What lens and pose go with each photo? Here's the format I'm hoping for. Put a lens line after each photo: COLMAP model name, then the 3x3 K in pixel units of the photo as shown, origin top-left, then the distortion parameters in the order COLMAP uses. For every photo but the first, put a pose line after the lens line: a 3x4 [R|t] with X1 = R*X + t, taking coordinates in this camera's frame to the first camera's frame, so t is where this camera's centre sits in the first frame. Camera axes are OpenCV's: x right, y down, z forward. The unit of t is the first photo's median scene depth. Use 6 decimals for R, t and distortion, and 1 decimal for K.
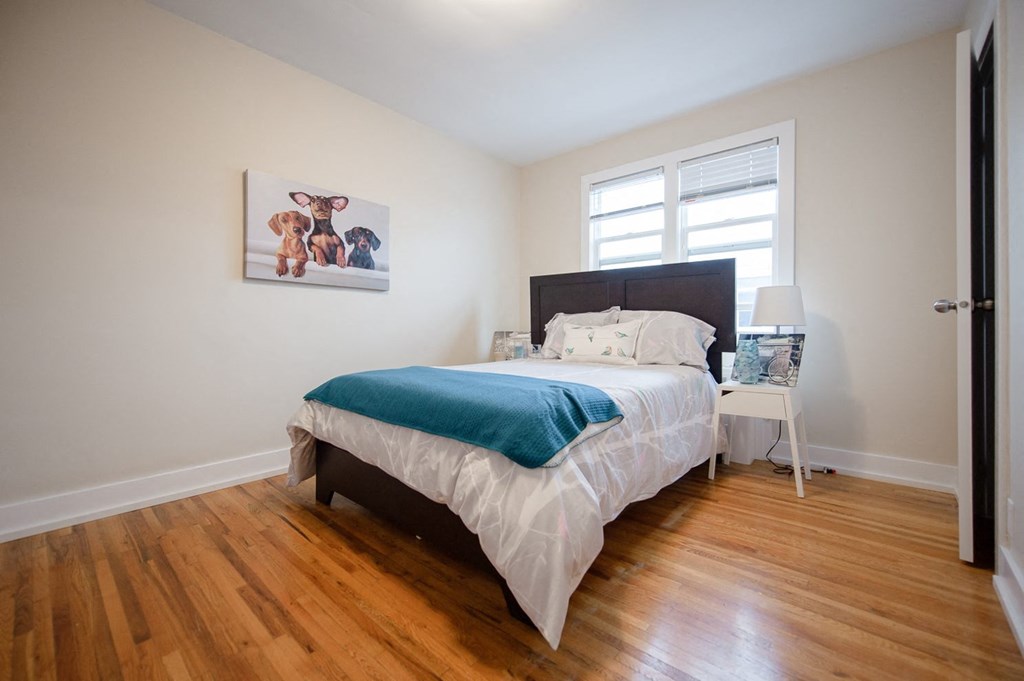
lens RADIAL K [[433.2, 0, 510.9], [0, 433.2, 322.8], [0, 0, 1]] dist [0.001155, 0.000069]
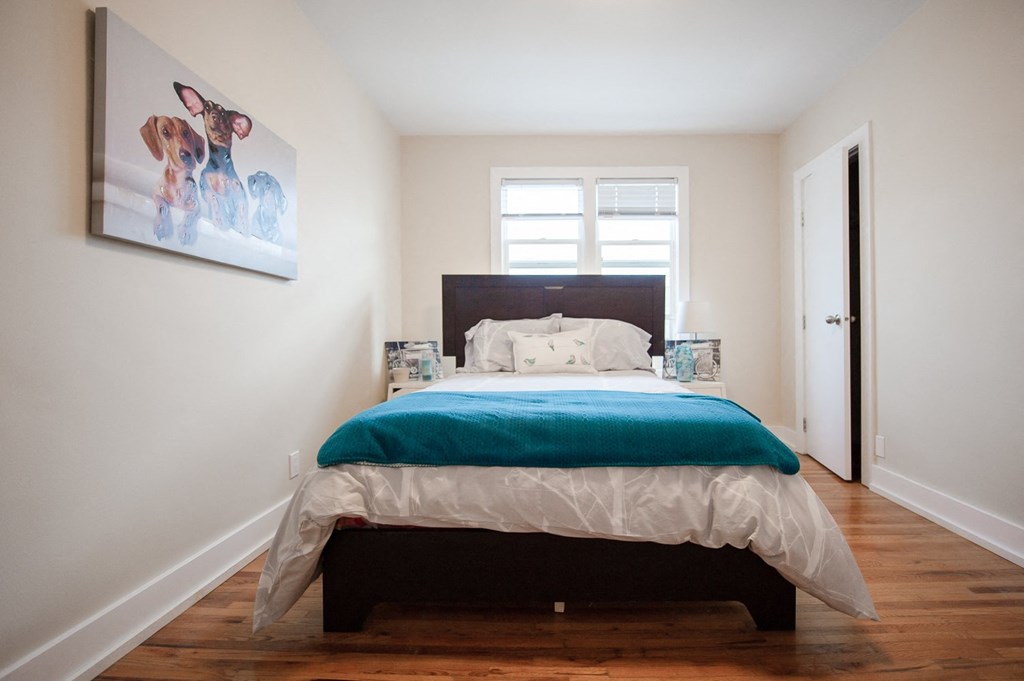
lens RADIAL K [[475.8, 0, 513.9], [0, 475.8, 330.2], [0, 0, 1]] dist [-0.000127, -0.000194]
pose [[0.743034, -0.000459, 0.669254, -0.579789], [0.000003, 1.000000, 0.000682, -0.001620], [-0.669254, -0.000505, 0.743033, 0.295482]]
